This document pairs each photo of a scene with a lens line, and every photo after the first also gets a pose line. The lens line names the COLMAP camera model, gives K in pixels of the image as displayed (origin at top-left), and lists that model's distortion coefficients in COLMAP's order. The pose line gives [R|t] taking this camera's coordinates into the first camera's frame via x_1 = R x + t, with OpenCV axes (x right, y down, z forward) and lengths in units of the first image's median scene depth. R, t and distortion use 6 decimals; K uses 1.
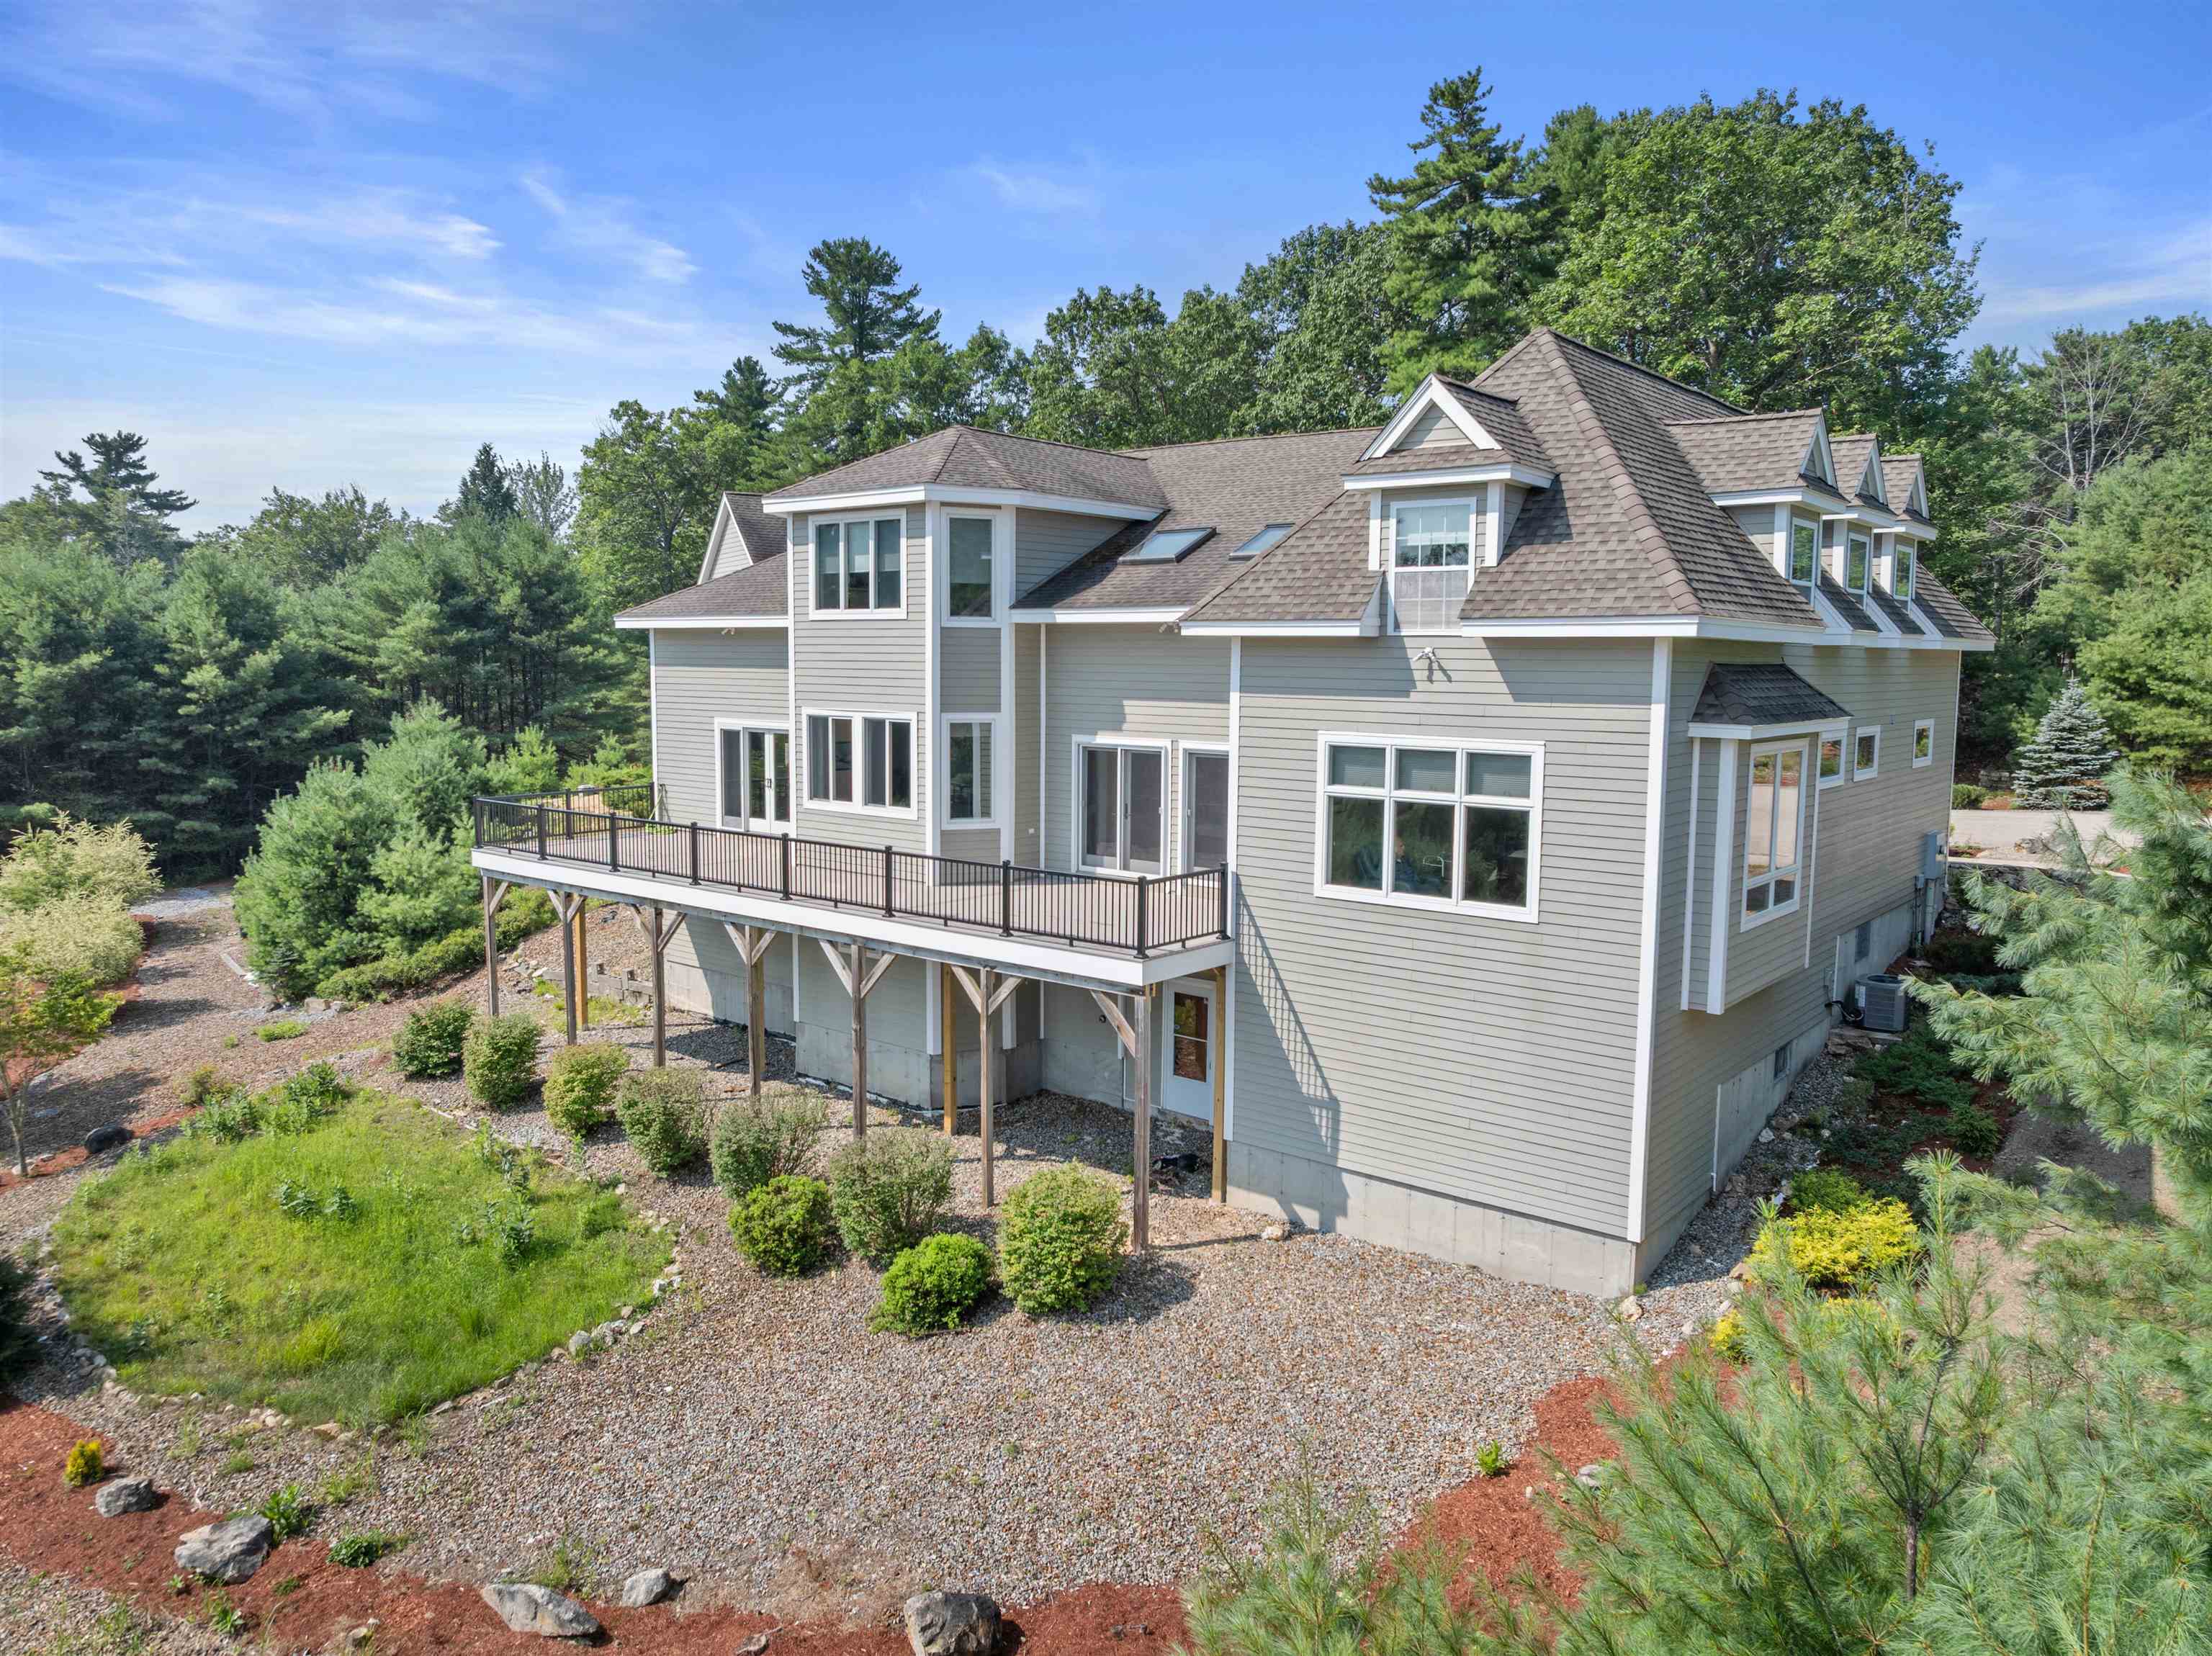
lens RADIAL K [[1549.5, 0, 1109.9], [0, 1549.5, 823.3], [0, 0, 1]] dist [-0.019401, -0.029736]
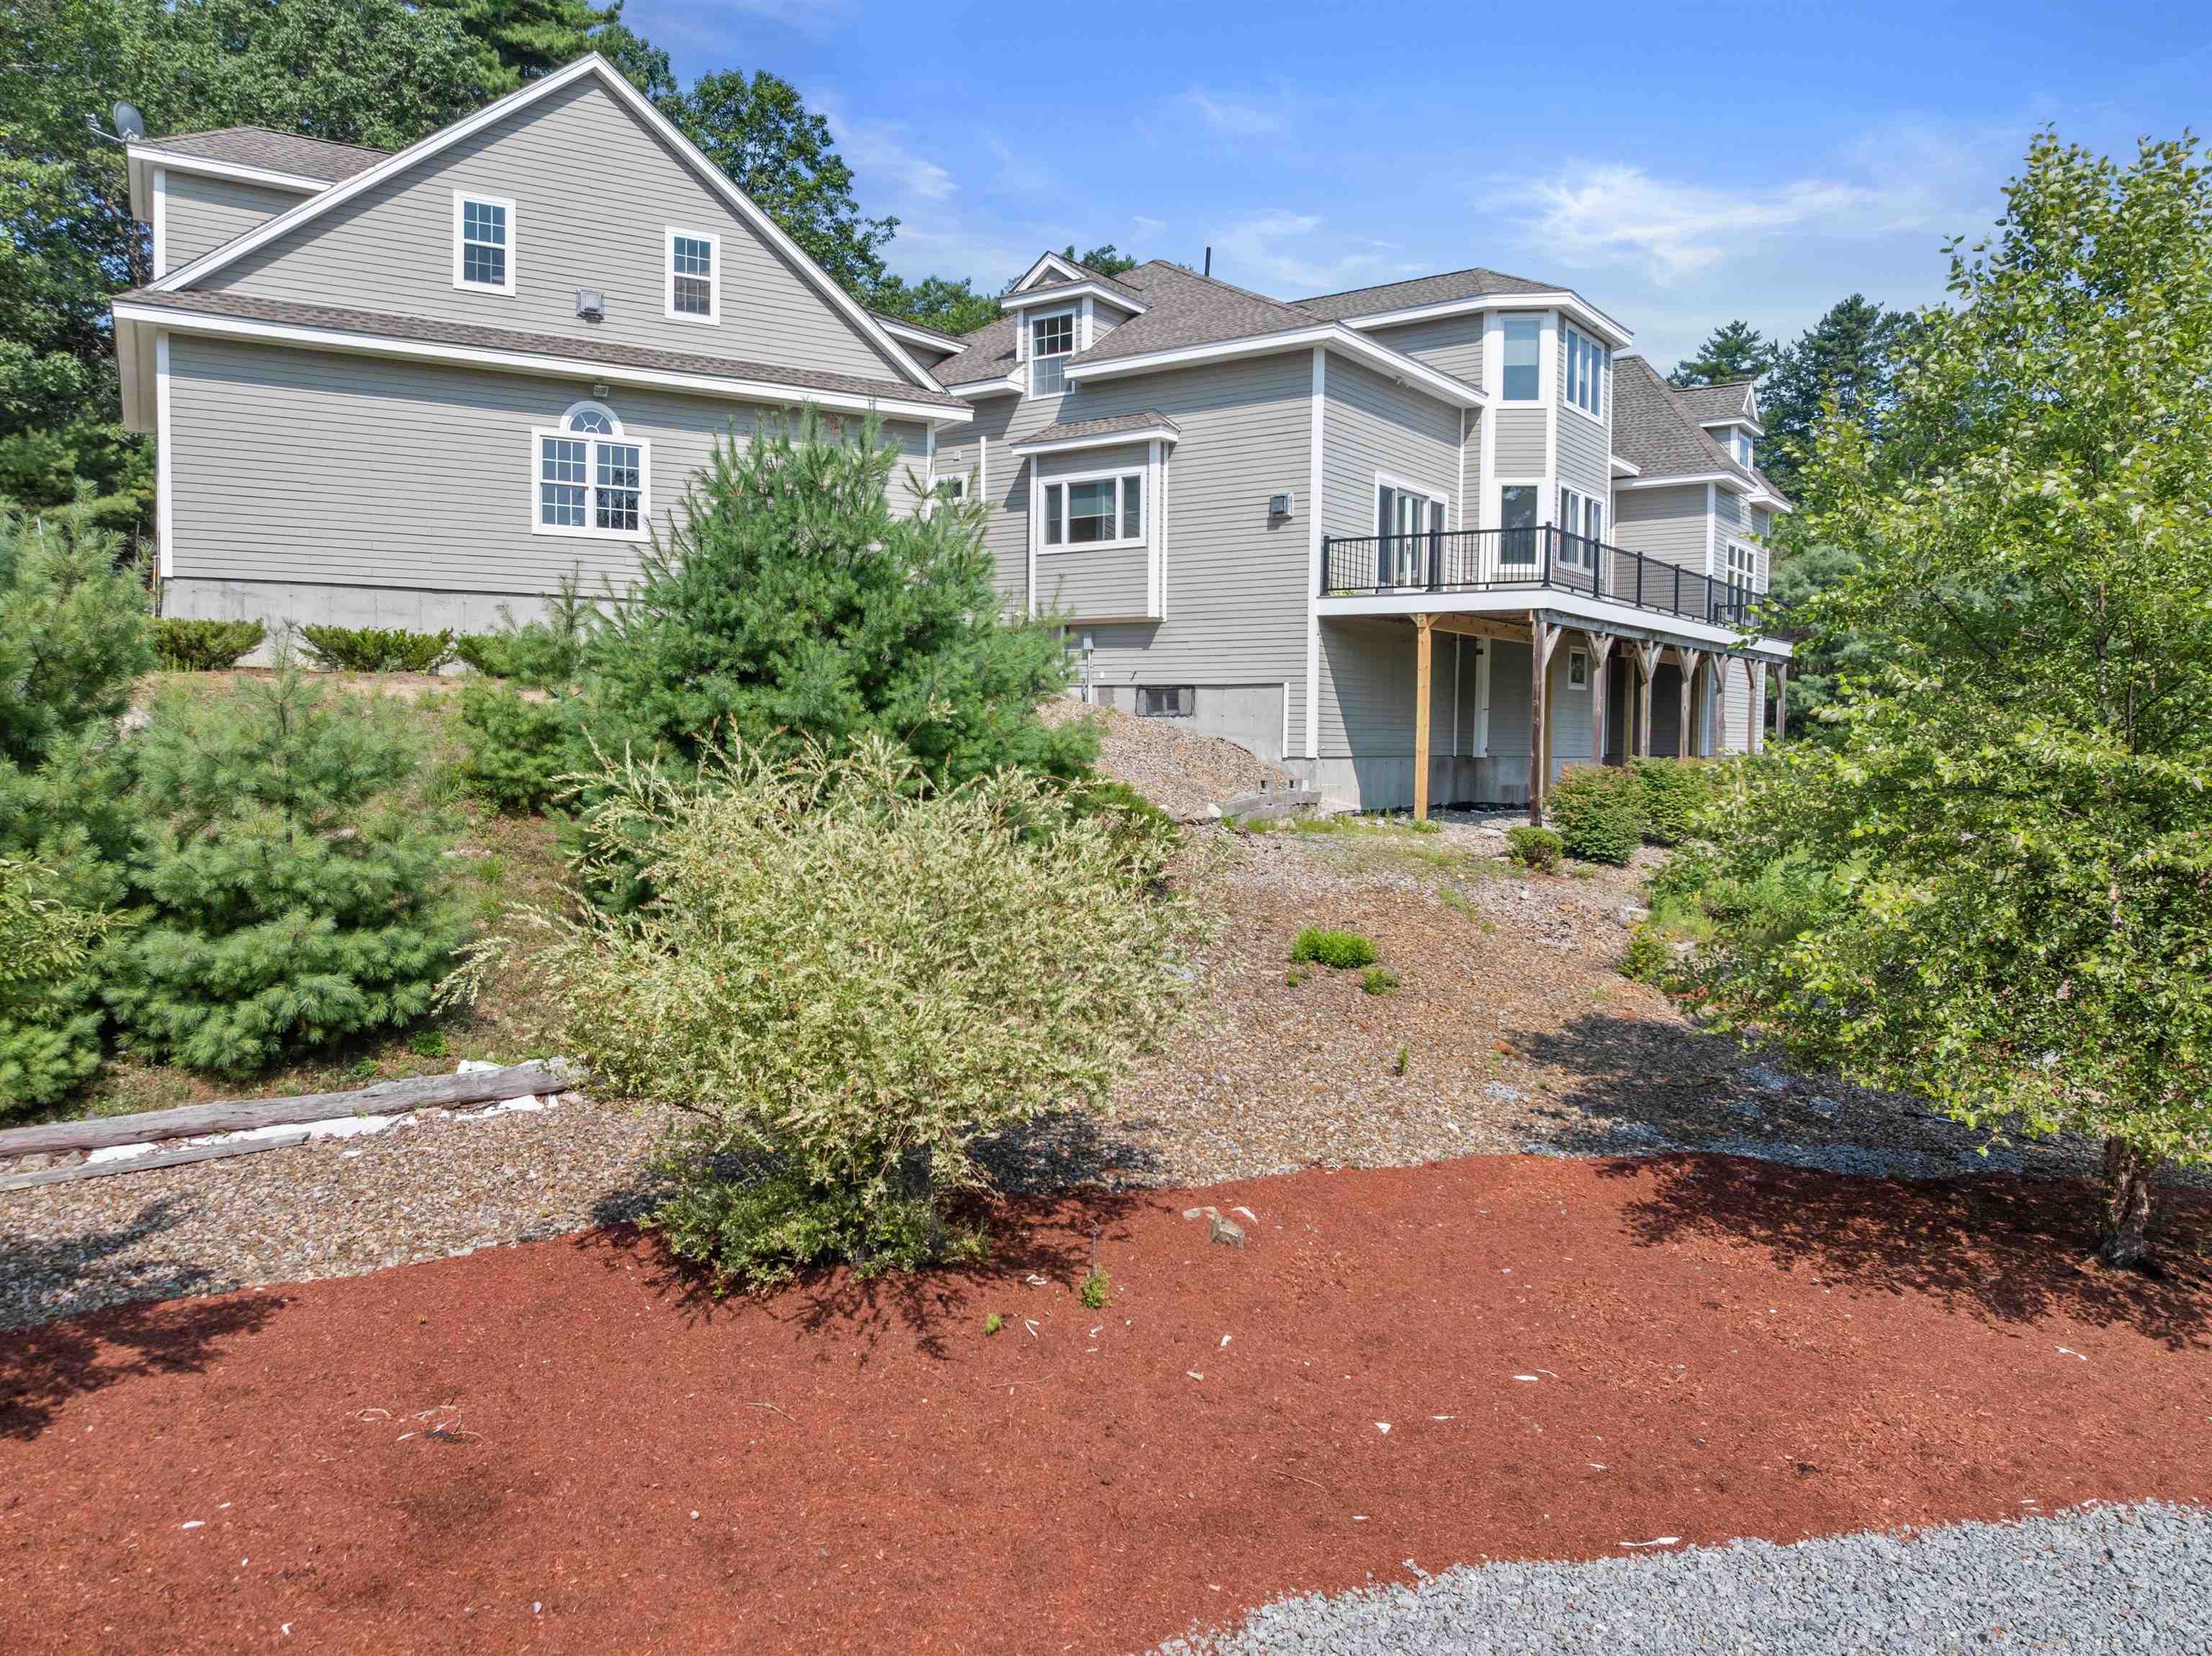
lens RADIAL K [[1556.4, 0, 1108.4], [0, 1556.4, 818.9], [0, 0, 1]] dist [-0.040654, 0.008625]
pose [[-0.059364, -0.065598, 0.996079, -1.468666], [0.094762, 0.992962, 0.071041, 0.068577], [-0.993728, 0.098608, -0.052730, 1.543712]]
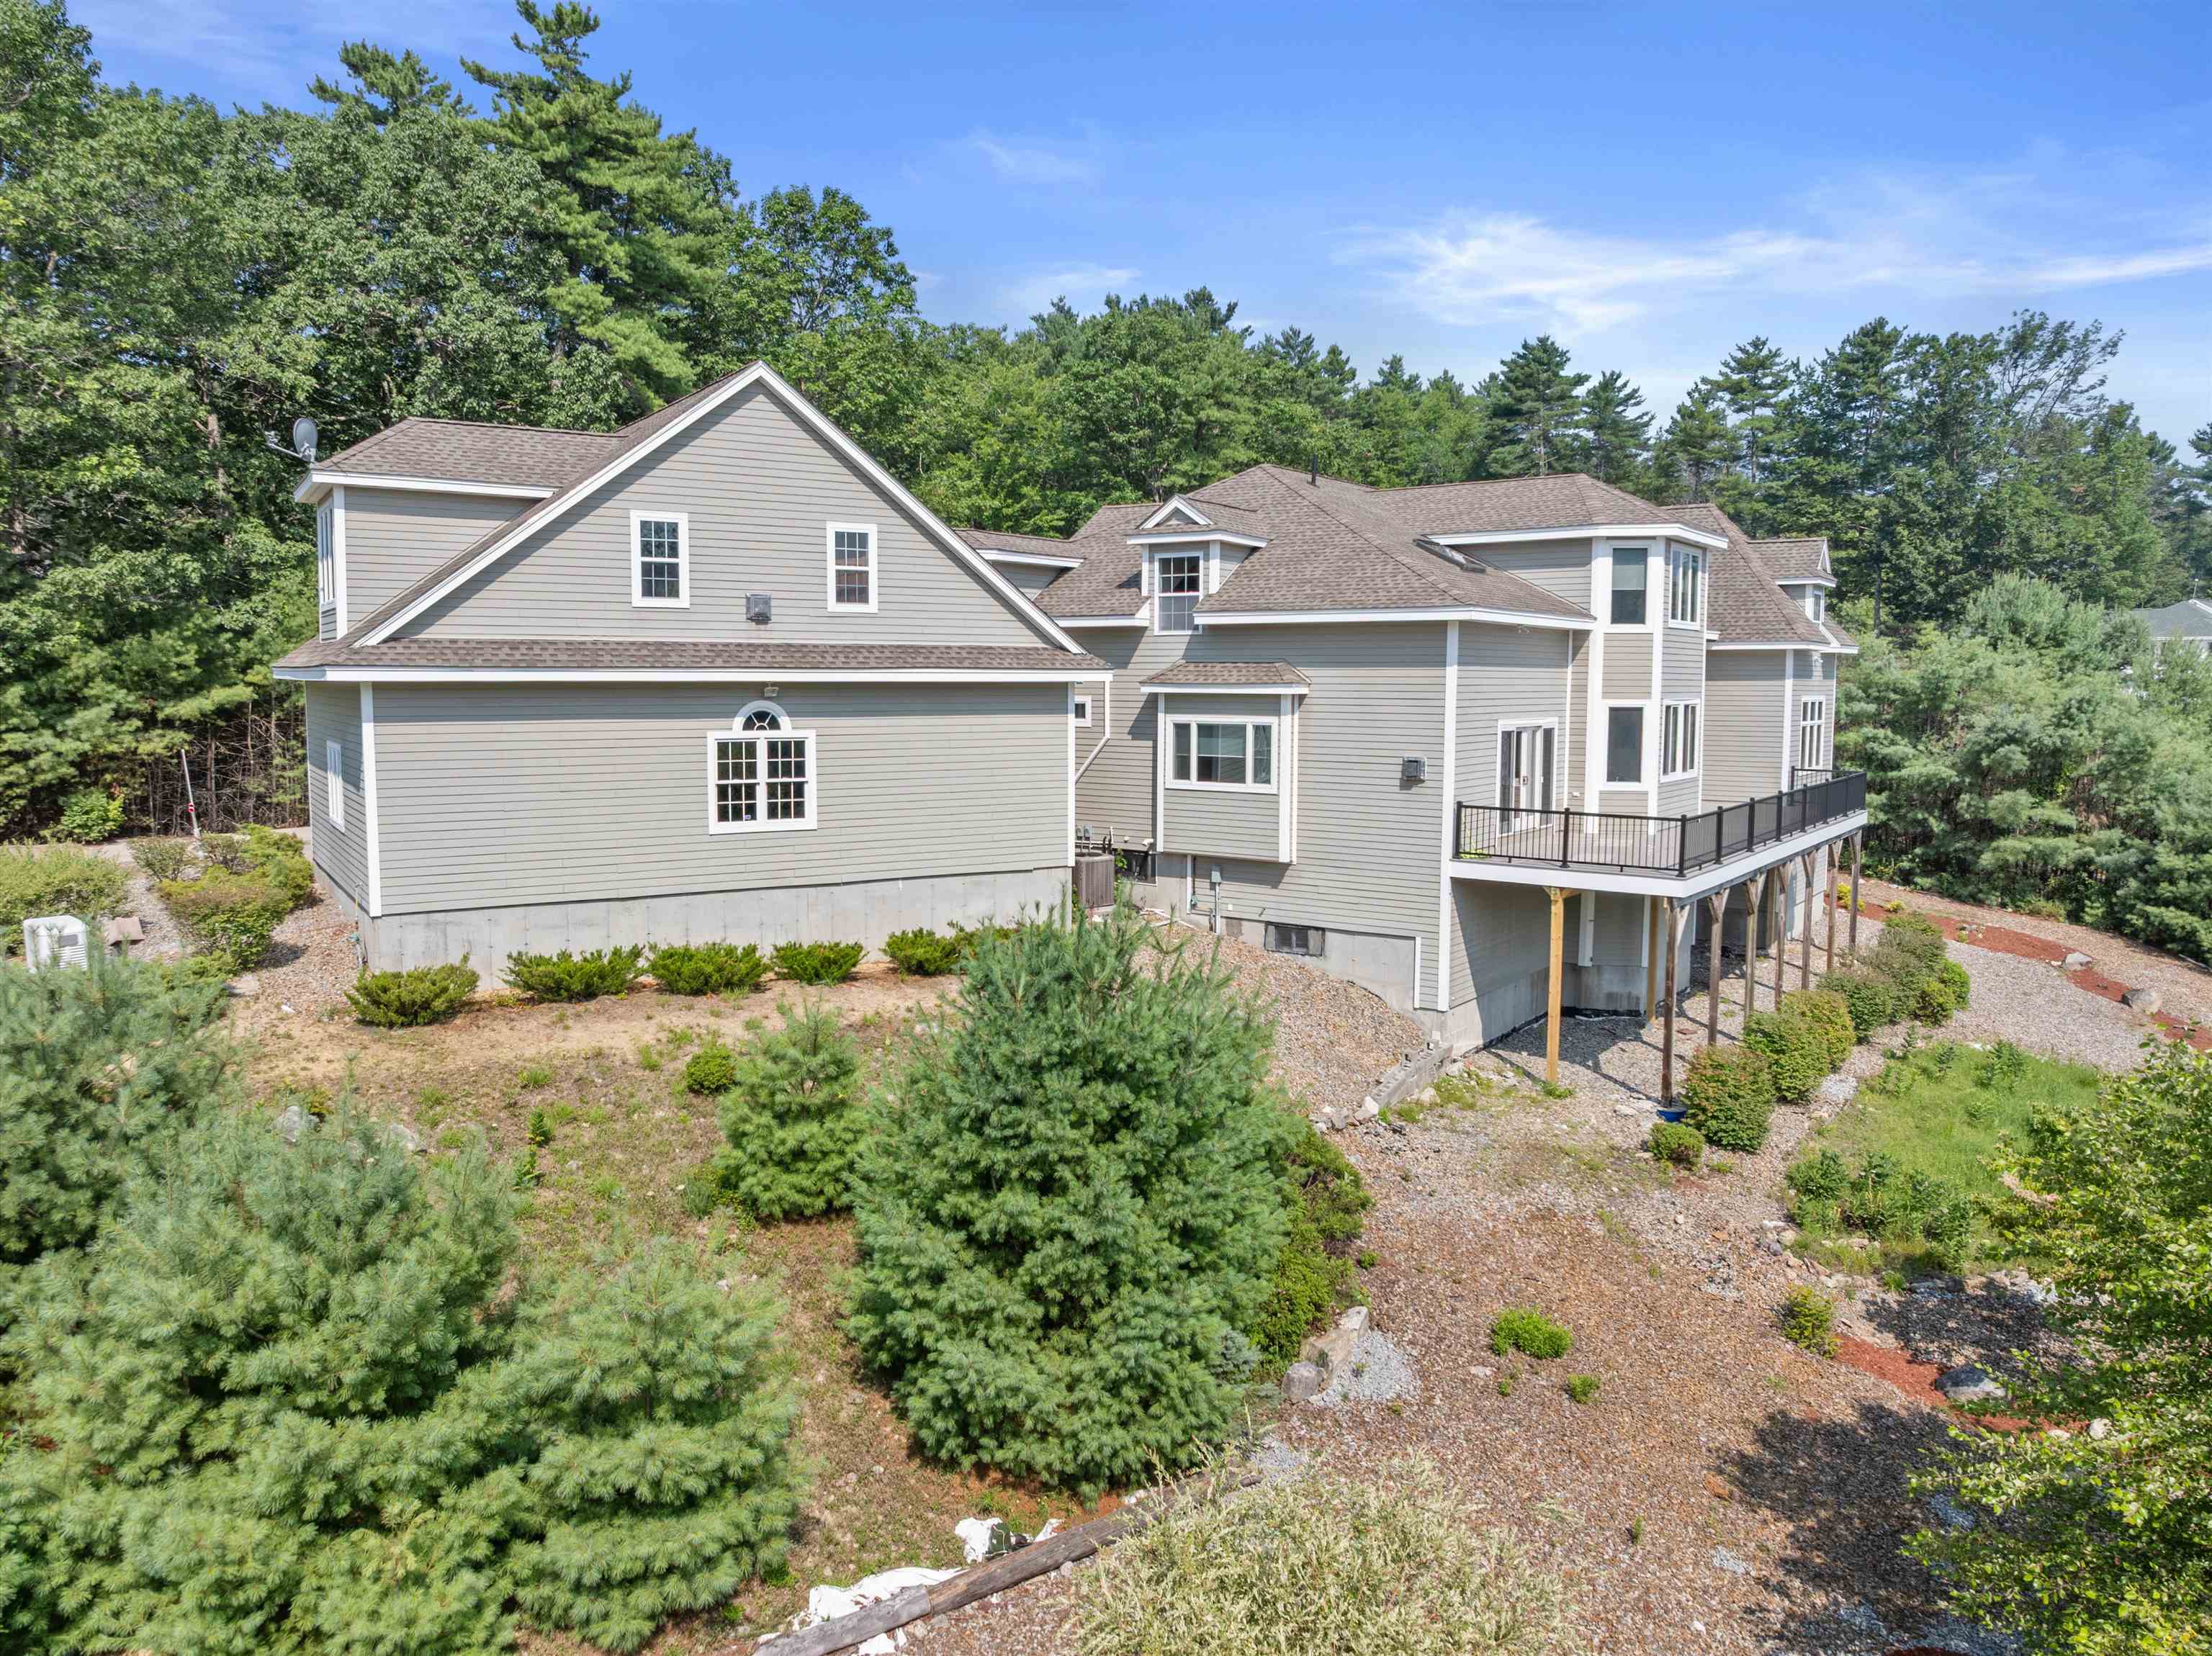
lens RADIAL K [[1549.5, 0, 1109.9], [0, 1549.5, 823.3], [0, 0, 1]] dist [-0.019401, -0.029736]
pose [[-0.067919, -0.104528, 0.992200, -1.486261], [0.101961, 0.988562, 0.111125, -0.170371], [-0.992467, 0.108713, -0.056484, 1.632726]]
